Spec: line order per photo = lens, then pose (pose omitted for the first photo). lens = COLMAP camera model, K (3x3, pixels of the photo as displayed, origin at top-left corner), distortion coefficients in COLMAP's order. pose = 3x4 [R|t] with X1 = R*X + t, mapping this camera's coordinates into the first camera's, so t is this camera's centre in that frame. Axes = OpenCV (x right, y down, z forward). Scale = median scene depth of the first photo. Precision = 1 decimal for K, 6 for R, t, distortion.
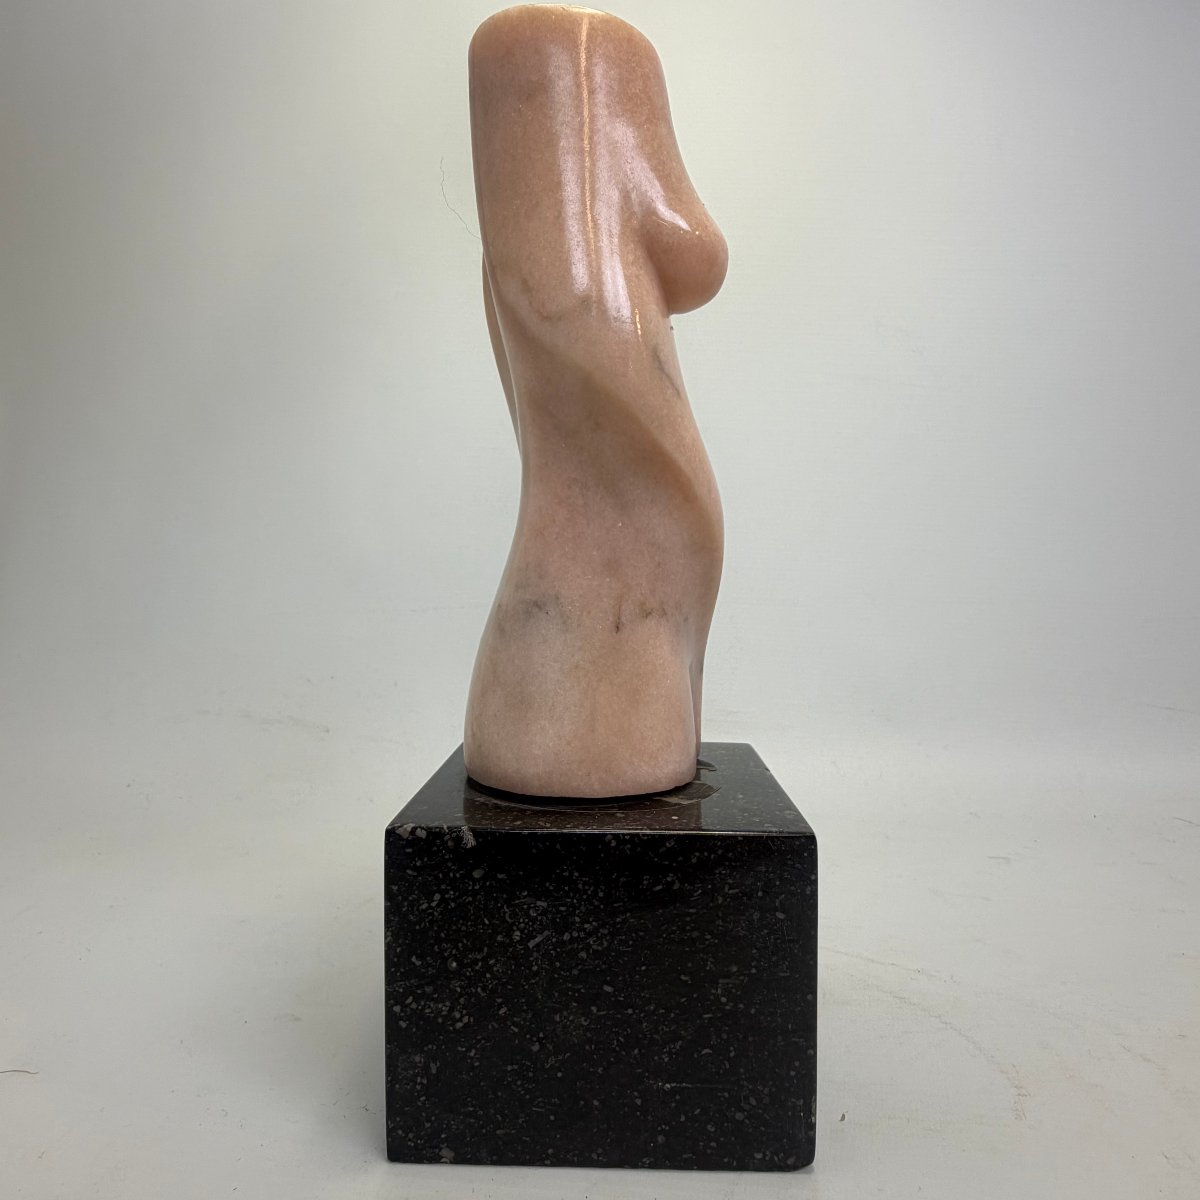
lens RADIAL K [[900.9, 0, 635.1], [0, 900.9, 599.8], [0, 0, 1]] dist [0.002459, -0.000619]
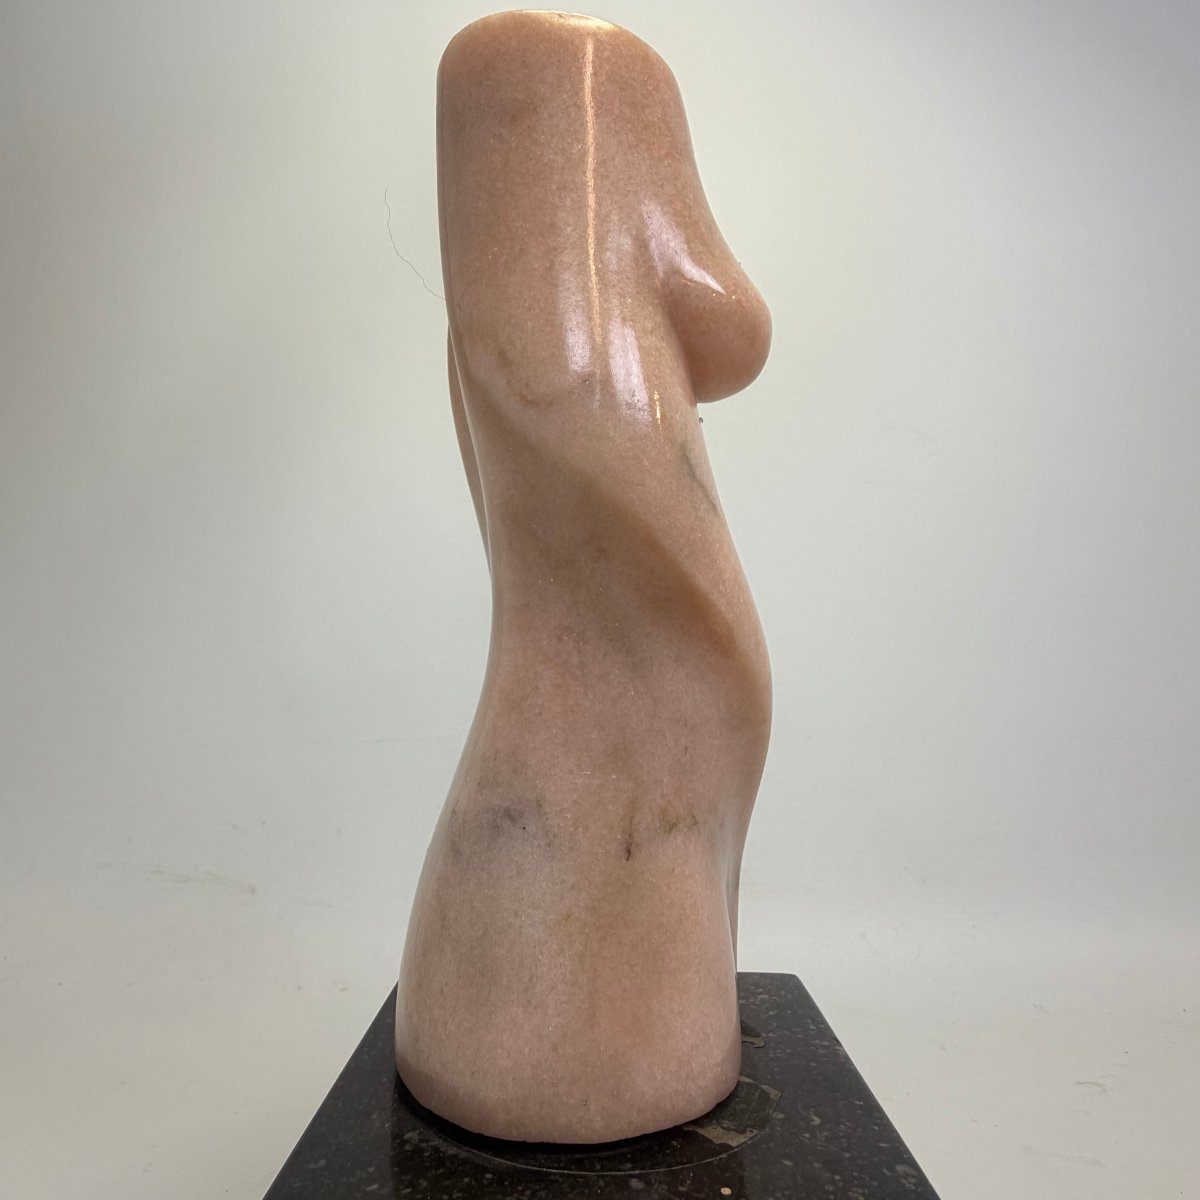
lens RADIAL K [[900.9, 0, 635.1], [0, 900.9, 599.8], [0, 0, 1]] dist [0.002459, -0.000619]
pose [[0.999570, 0.010084, 0.027541, -0.034025], [-0.007173, 0.994567, -0.103850, -0.083264], [-0.028439, 0.103608, 0.994212, 0.301835]]
